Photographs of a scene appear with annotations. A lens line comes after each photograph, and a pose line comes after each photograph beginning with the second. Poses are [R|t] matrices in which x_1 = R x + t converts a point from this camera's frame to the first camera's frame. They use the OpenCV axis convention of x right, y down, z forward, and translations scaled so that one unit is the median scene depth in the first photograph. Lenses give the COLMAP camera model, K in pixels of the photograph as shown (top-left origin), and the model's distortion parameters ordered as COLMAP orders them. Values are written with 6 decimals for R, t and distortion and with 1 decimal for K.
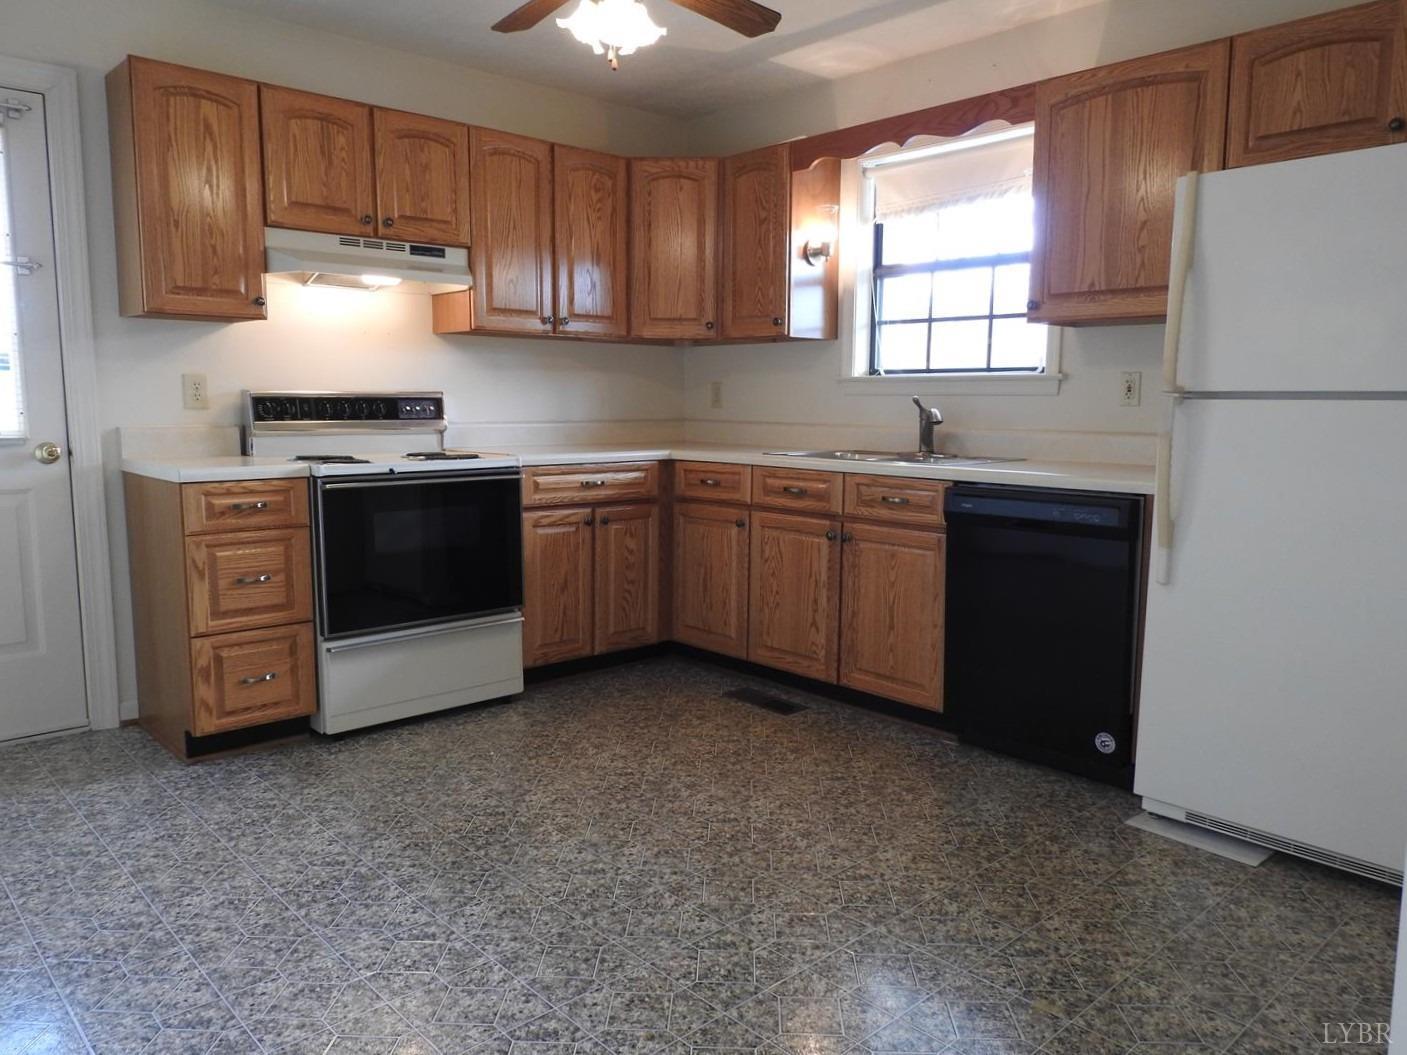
lens RADIAL K [[1022.2, 0, 704.0], [0, 1022.2, 530.2], [0, 0, 1]] dist [-0.005201, 0.005694]
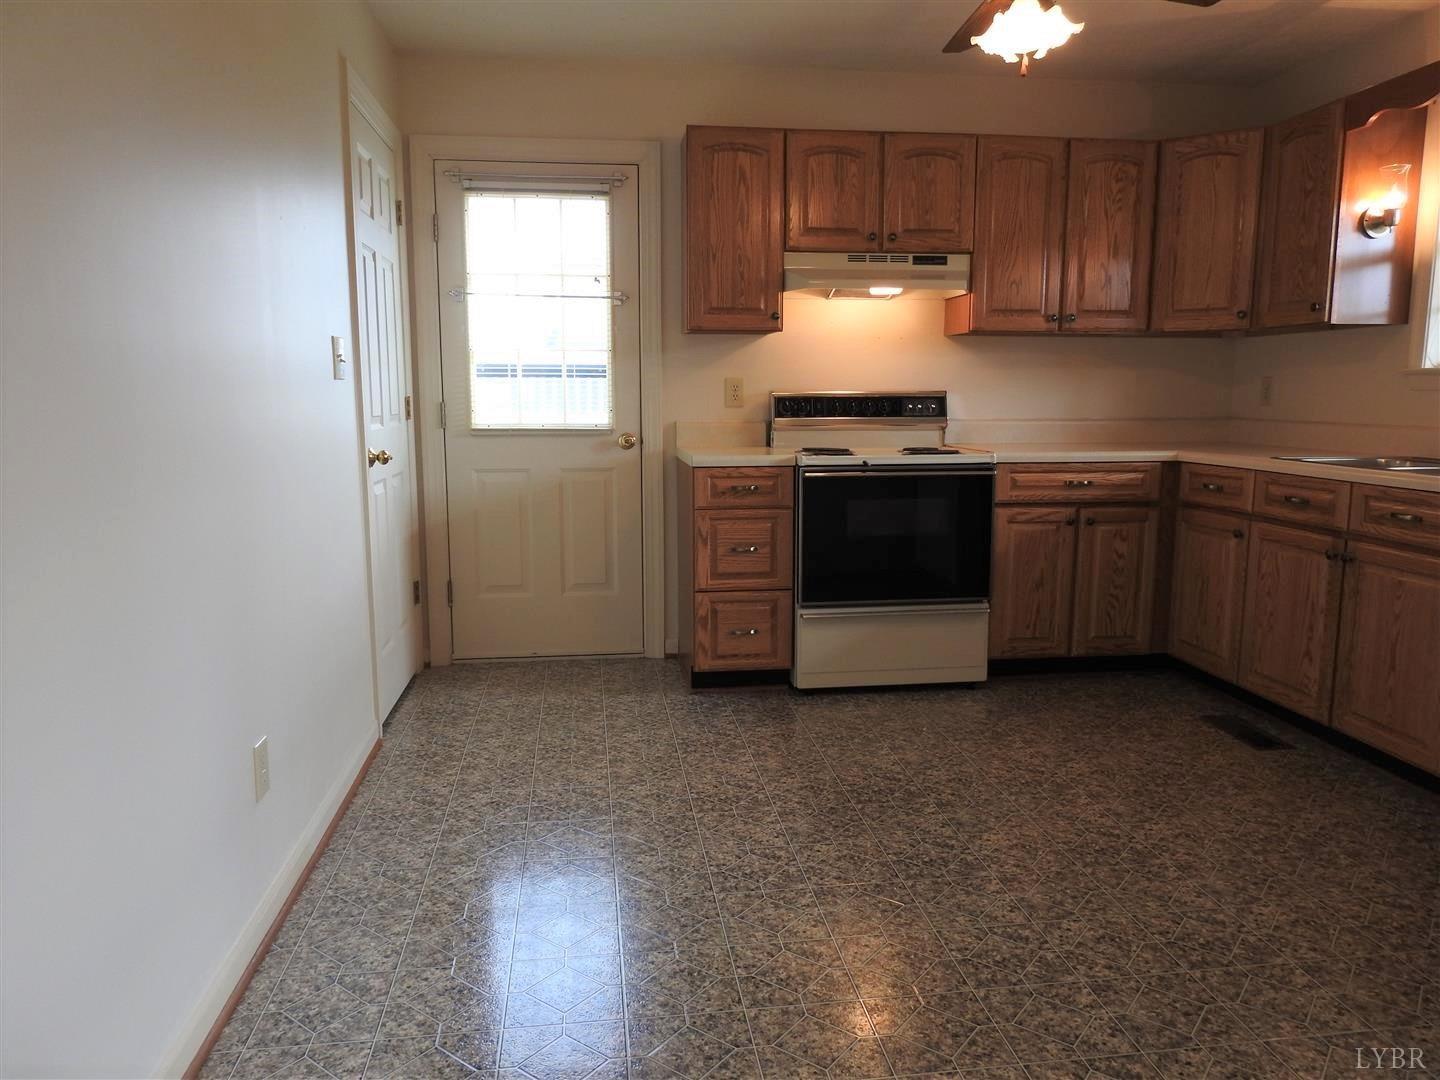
lens RADIAL K [[1046.2, 0, 714.4], [0, 1046.2, 537.9], [0, 0, 1]] dist [-0.005201, 0.005694]
pose [[0.817548, 0.072627, -0.571262, 0.190190], [-0.067207, 0.997270, 0.030606, -0.000367], [0.571925, 0.013371, 0.820197, -0.025393]]
